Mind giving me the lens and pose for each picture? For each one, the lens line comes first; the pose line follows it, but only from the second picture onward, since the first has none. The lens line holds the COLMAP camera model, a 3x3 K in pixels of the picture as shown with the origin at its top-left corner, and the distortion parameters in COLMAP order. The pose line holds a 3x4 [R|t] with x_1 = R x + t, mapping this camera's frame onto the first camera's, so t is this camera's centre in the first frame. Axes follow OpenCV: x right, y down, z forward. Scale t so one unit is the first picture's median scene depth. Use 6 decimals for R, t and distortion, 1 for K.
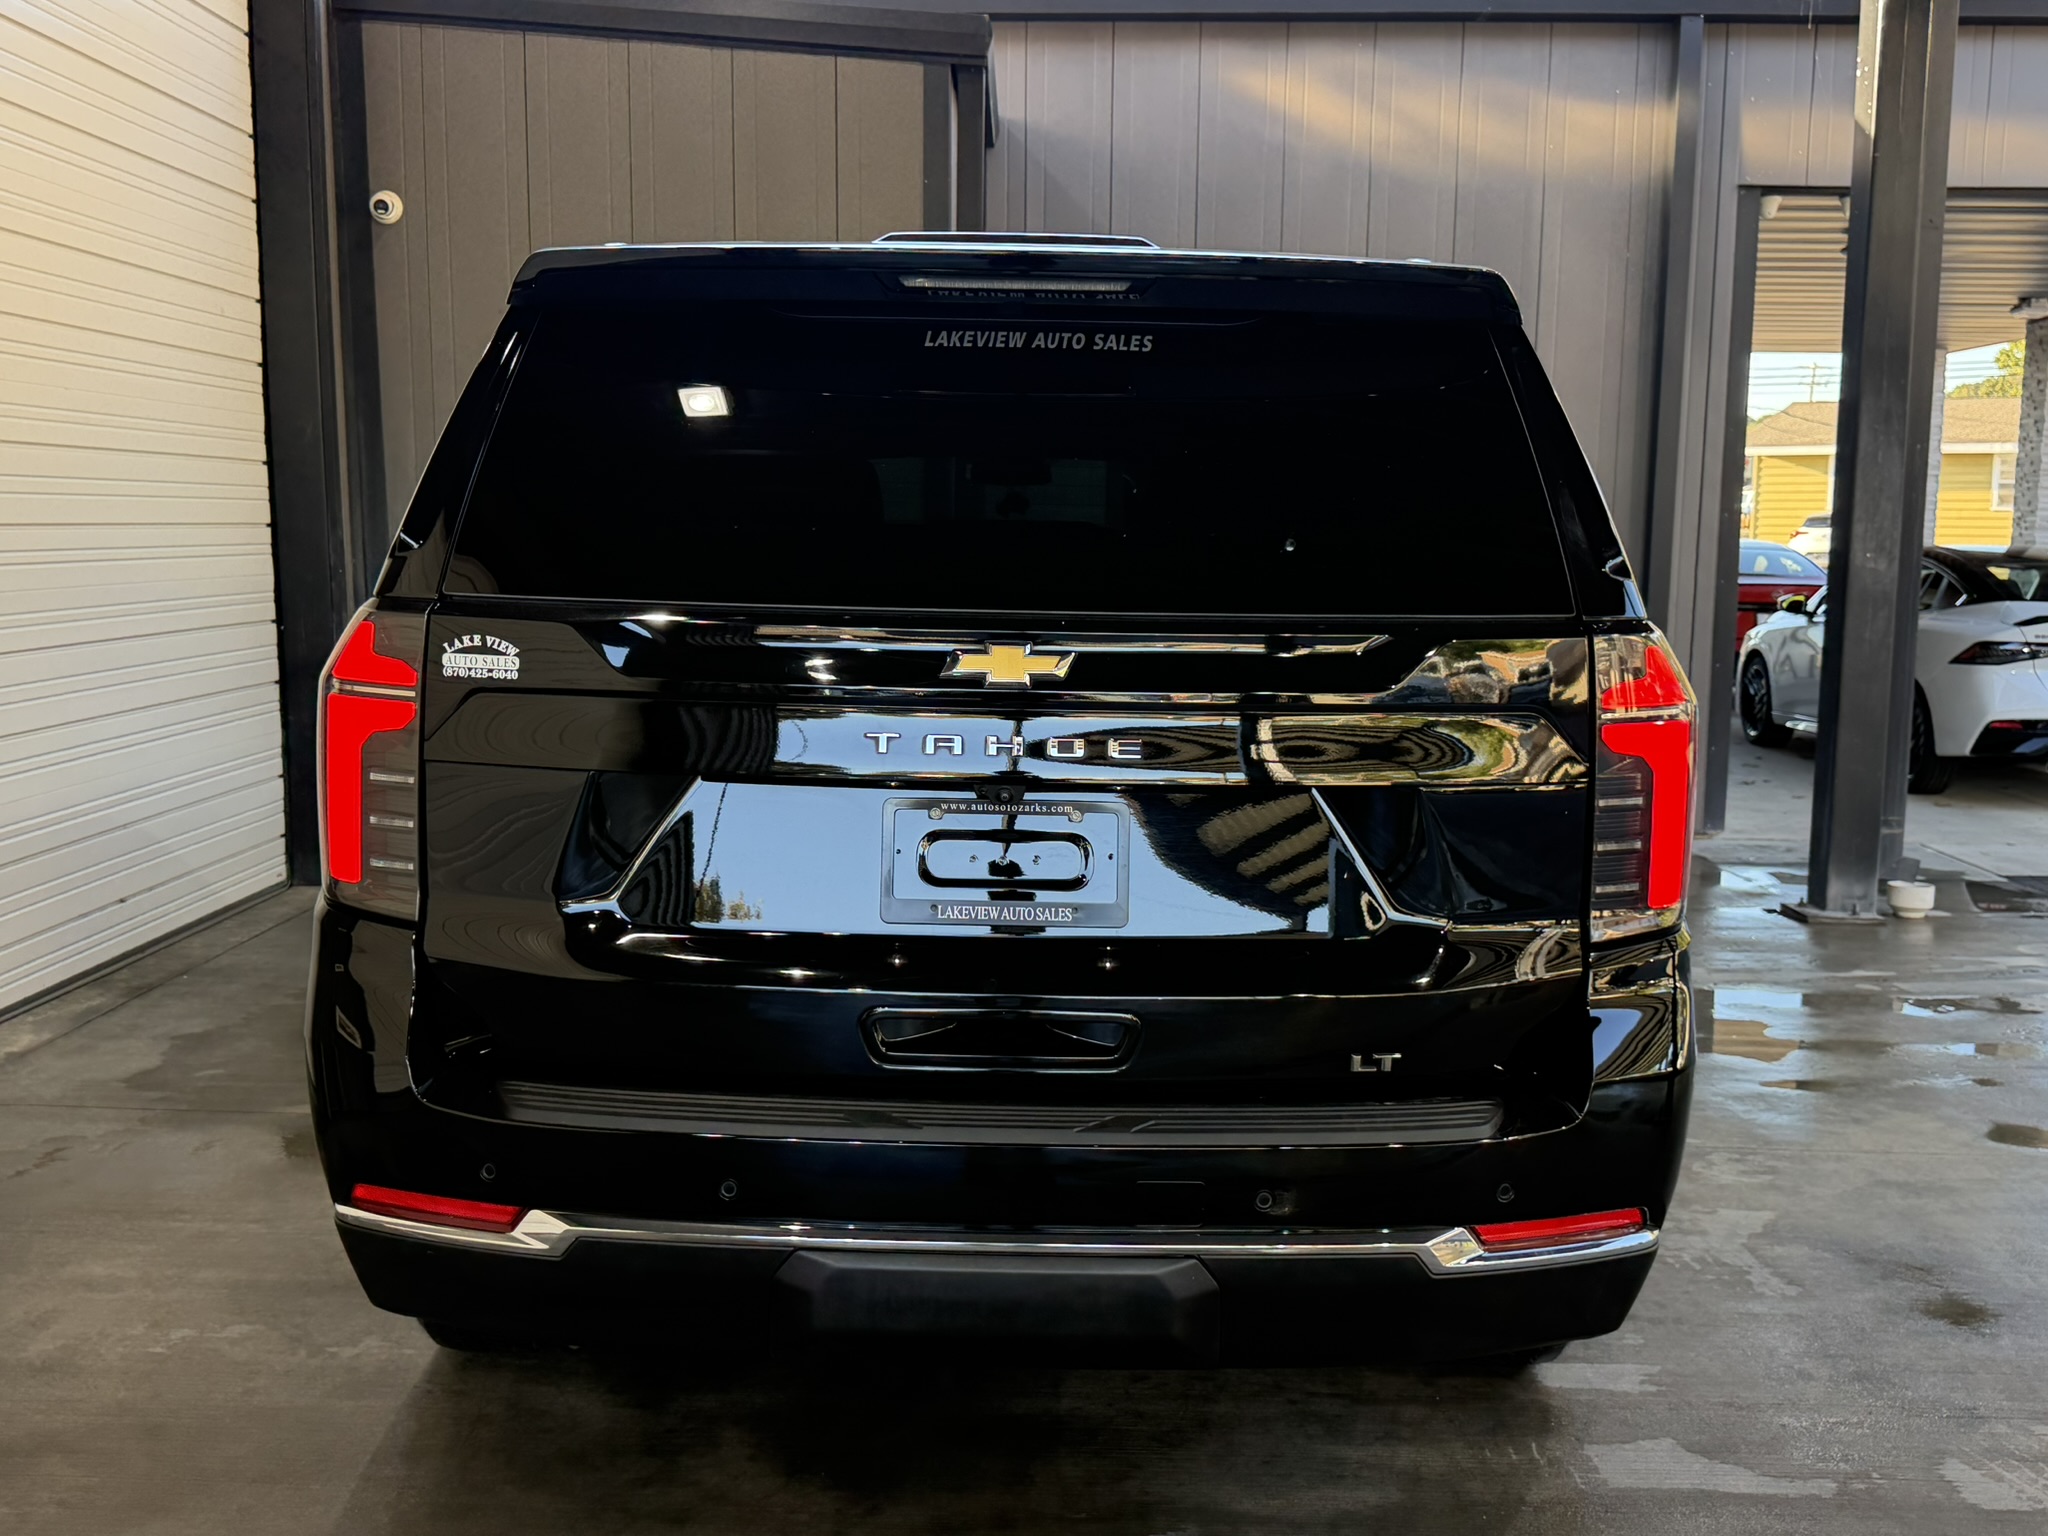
lens RADIAL K [[2048.6, 0, 1008.9], [0, 2048.6, 797.9], [0, 0, 1]] dist [0.011554, 0.000000]
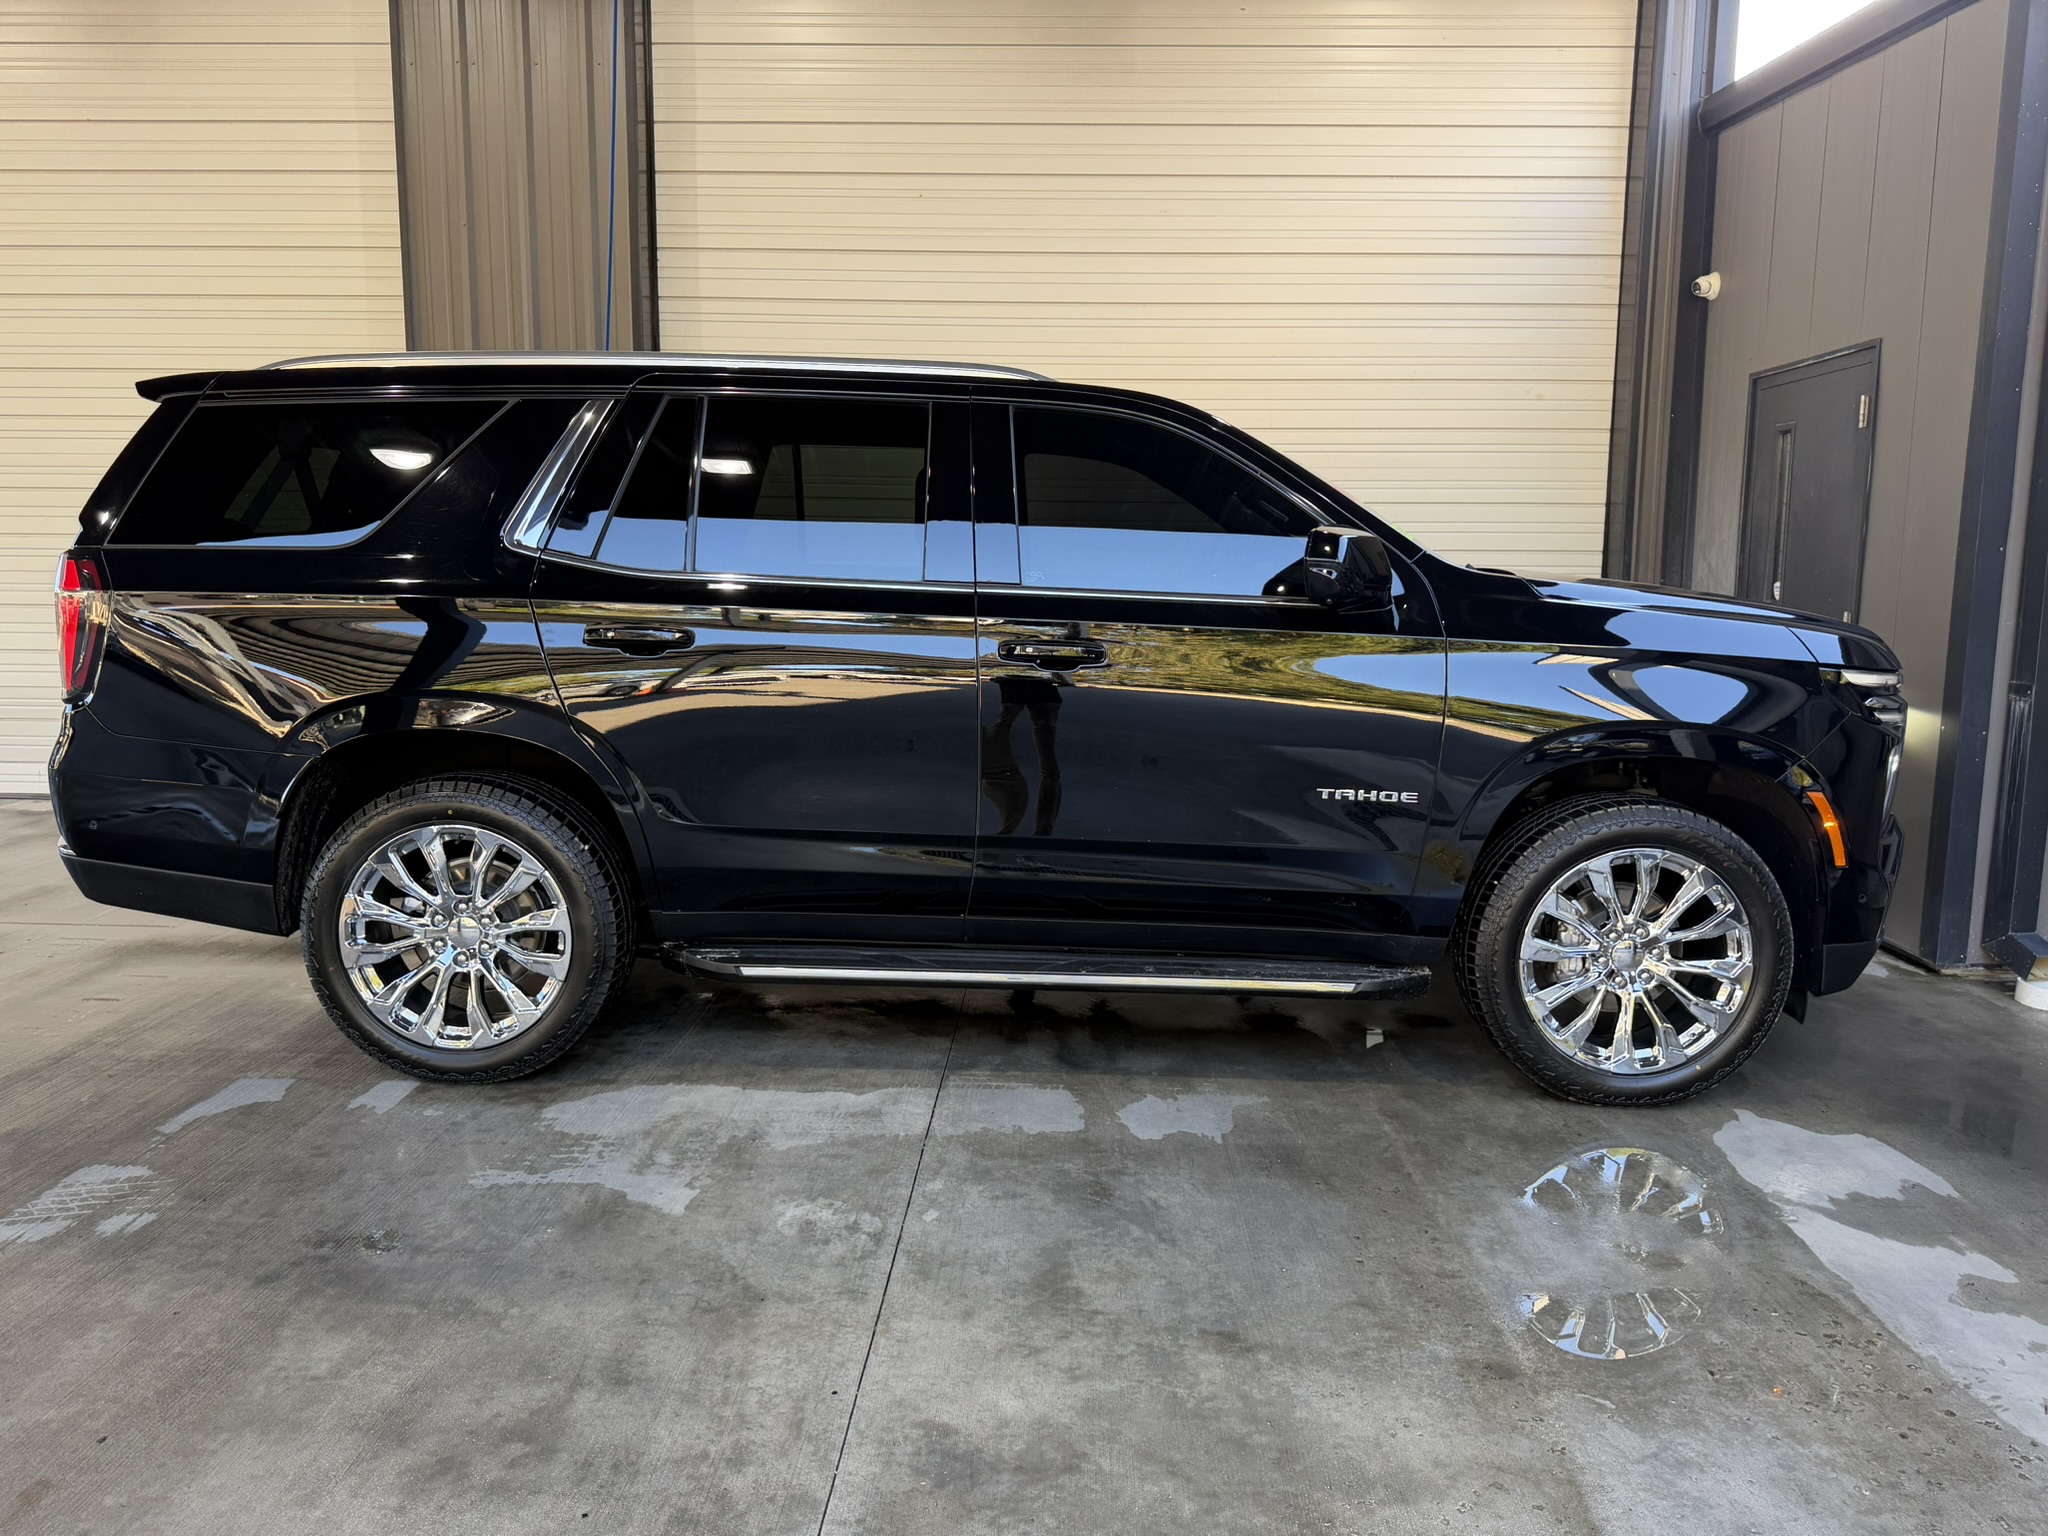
lens RADIAL K [[1454.7, 0, 1039.7], [0, 1454.7, 753.6], [0, 0, 1]] dist [0.010617, -0.015931]
pose [[-0.000410, 0.123263, -0.992374, 0.580242], [-0.147619, 0.981494, 0.121973, -0.066159], [0.989044, 0.146543, 0.017793, 0.639350]]
